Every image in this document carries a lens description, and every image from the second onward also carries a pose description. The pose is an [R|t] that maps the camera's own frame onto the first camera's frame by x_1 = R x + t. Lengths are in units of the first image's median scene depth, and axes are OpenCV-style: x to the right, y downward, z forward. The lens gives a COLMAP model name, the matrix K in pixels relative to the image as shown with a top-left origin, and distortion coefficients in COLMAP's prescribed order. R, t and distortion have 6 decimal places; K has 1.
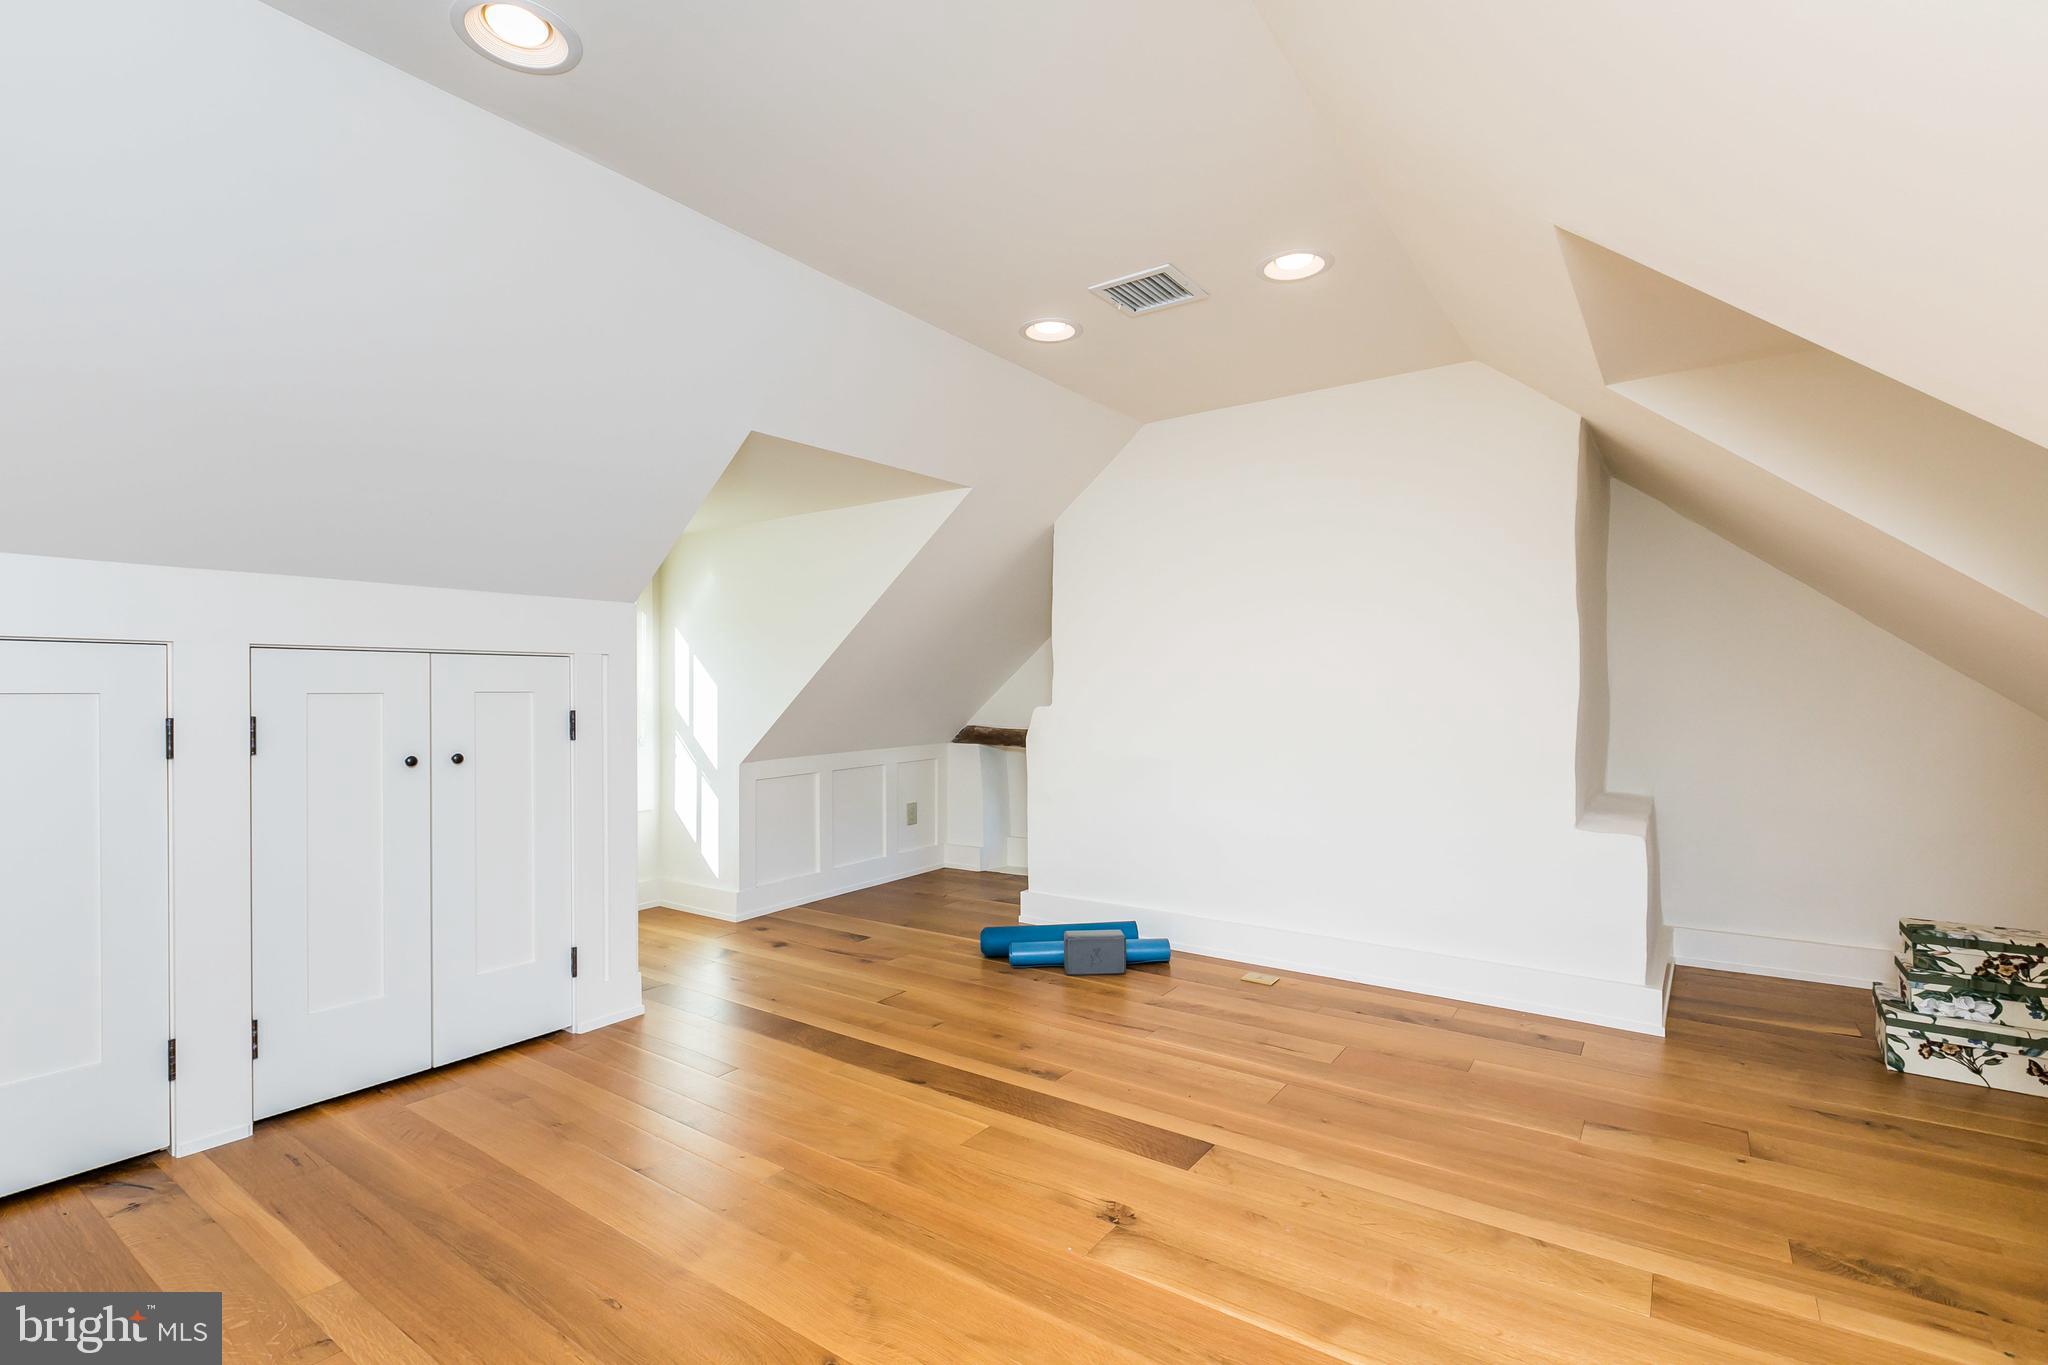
lens RADIAL K [[933.3, 0, 1031.1], [0, 933.3, 690.0], [0, 0, 1]] dist [0.011489, -0.001809]
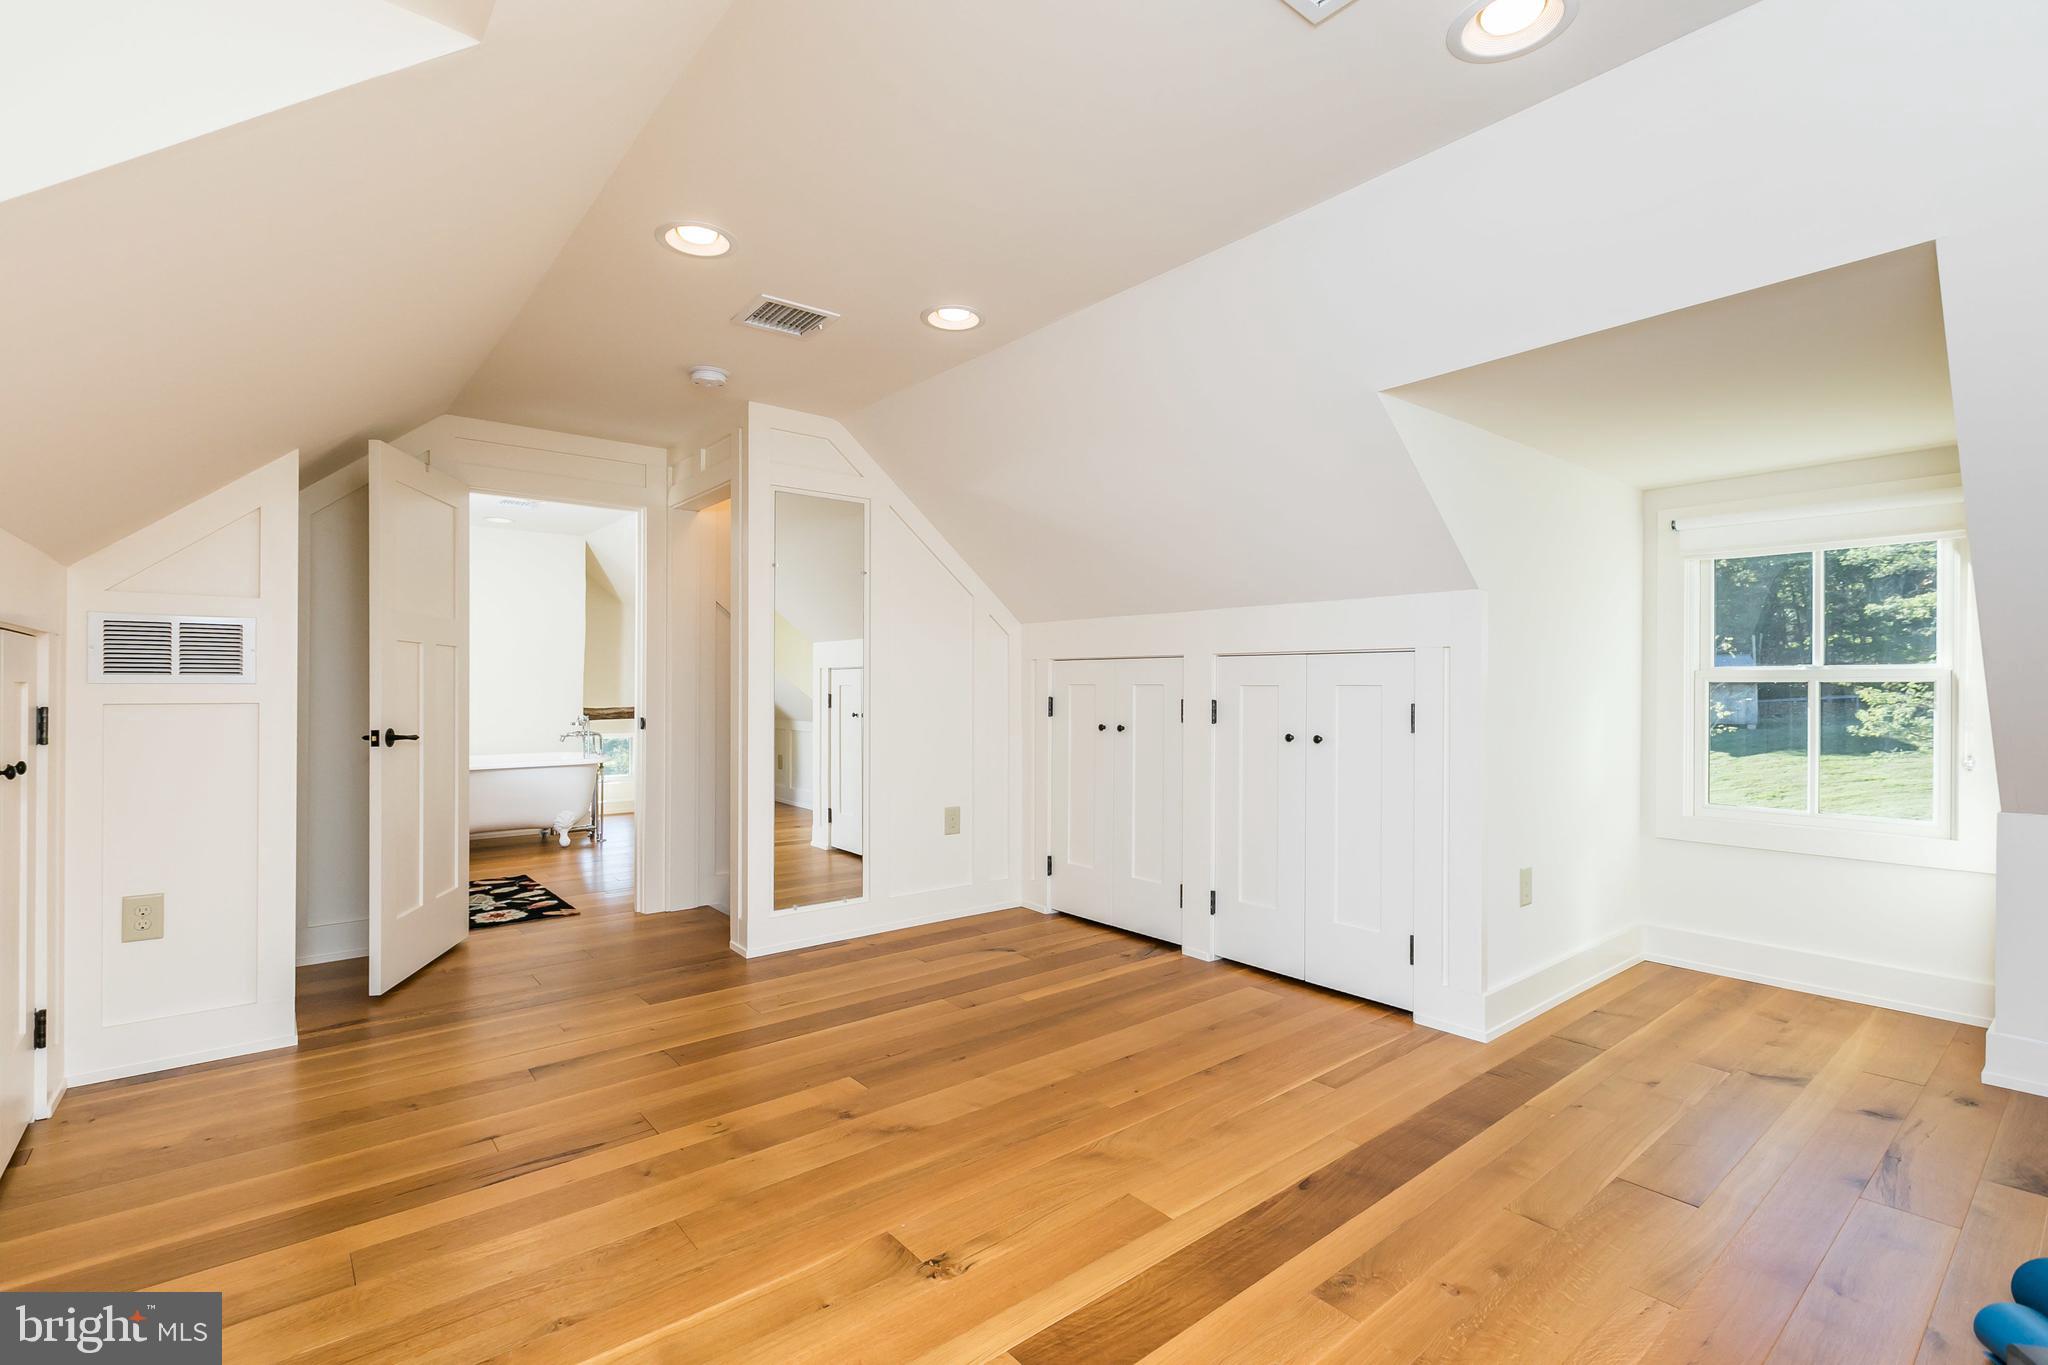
lens RADIAL K [[933.3, 0, 1019.6], [0, 933.3, 689.7], [0, 0, 1]] dist [0.011489, -0.001809]
pose [[-0.276167, 0.001755, -0.961108, 0.782022], [-0.000692, 0.999998, 0.002025, 0.008418], [0.961109, 0.001225, -0.276165, 1.119612]]
